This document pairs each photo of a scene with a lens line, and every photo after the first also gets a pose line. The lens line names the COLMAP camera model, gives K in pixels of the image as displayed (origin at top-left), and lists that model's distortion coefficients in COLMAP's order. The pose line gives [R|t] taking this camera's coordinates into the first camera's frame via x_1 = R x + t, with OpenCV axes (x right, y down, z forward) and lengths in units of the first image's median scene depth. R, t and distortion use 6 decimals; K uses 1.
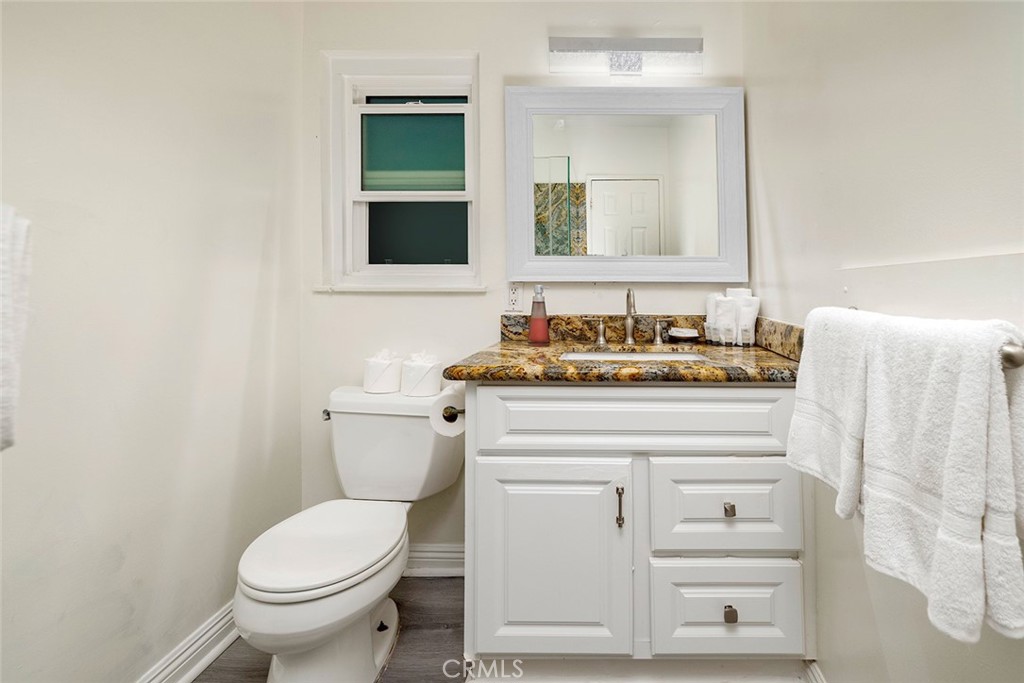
lens RADIAL K [[435.8, 0, 602.5], [0, 435.8, 294.1], [0, 0, 1]] dist [0.002370, 0.000563]
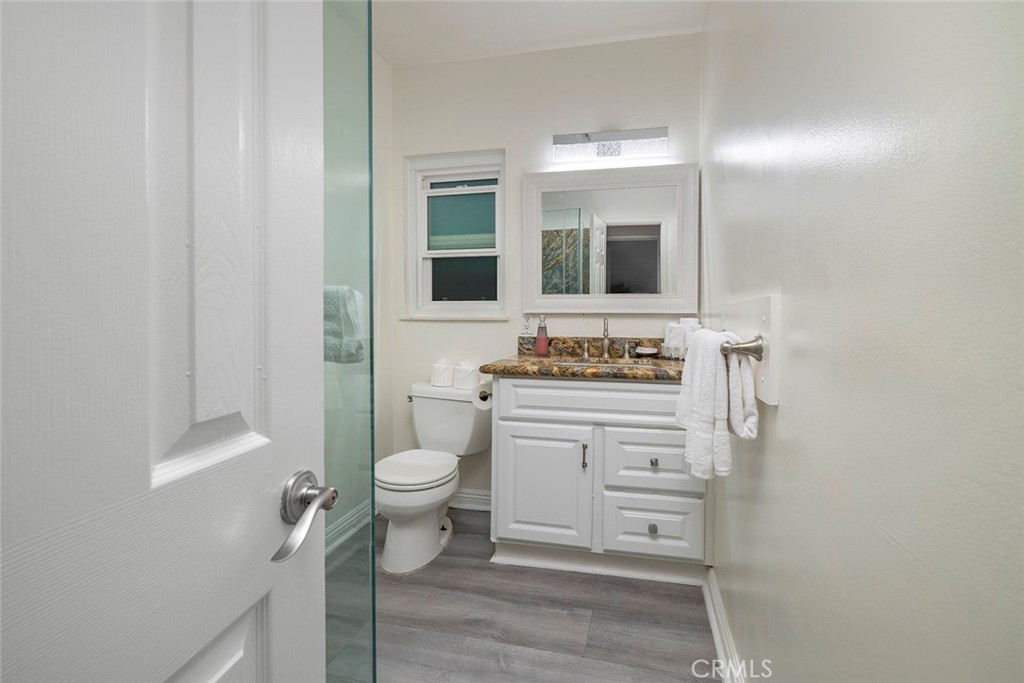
lens RADIAL K [[435.8, 0, 510.9], [0, 435.8, 336.9], [0, 0, 1]] dist [0.002370, 0.000563]
pose [[0.960064, 0.015065, -0.279375, 0.170018], [-0.007296, 0.999558, 0.028830, 0.010157], [0.279685, -0.025640, 0.959749, -0.448495]]
